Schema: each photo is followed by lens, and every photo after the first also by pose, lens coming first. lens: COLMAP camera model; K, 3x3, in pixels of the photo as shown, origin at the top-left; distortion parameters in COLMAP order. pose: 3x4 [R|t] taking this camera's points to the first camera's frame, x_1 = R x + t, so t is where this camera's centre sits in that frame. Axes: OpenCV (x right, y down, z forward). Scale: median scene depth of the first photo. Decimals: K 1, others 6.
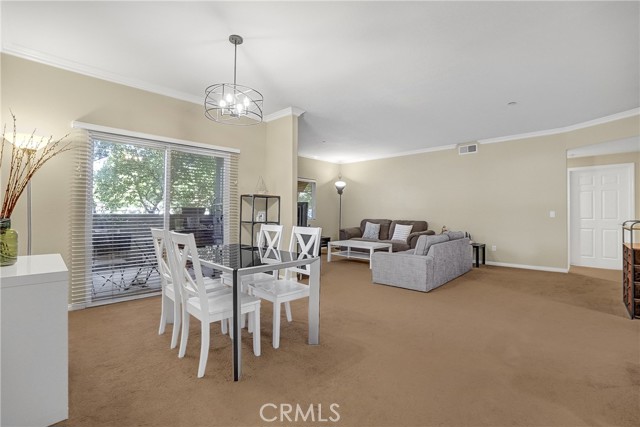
lens RADIAL K [[289.8, 0, 311.8], [0, 289.8, 210.6], [0, 0, 1]] dist [0.000431, 0.000005]
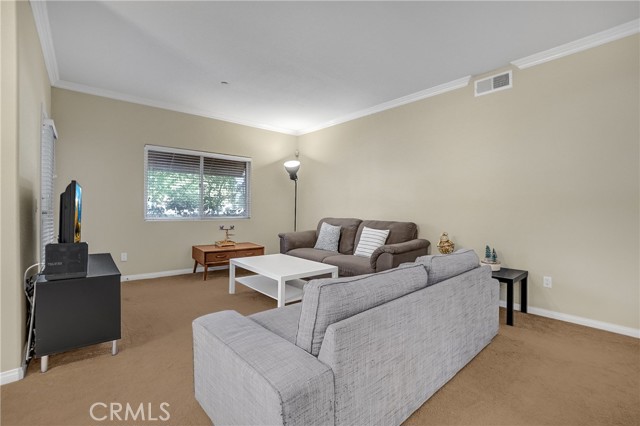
lens RADIAL K [[274.5, 0, 321.5], [0, 274.5, 209.3], [0, 0, 1]] dist [0.000656, 0.000126]
pose [[0.995762, 0.001819, -0.091954, 0.261095], [-0.000994, 0.999959, 0.009011, 0.005984], [0.091967, -0.008882, 0.995722, 0.449705]]
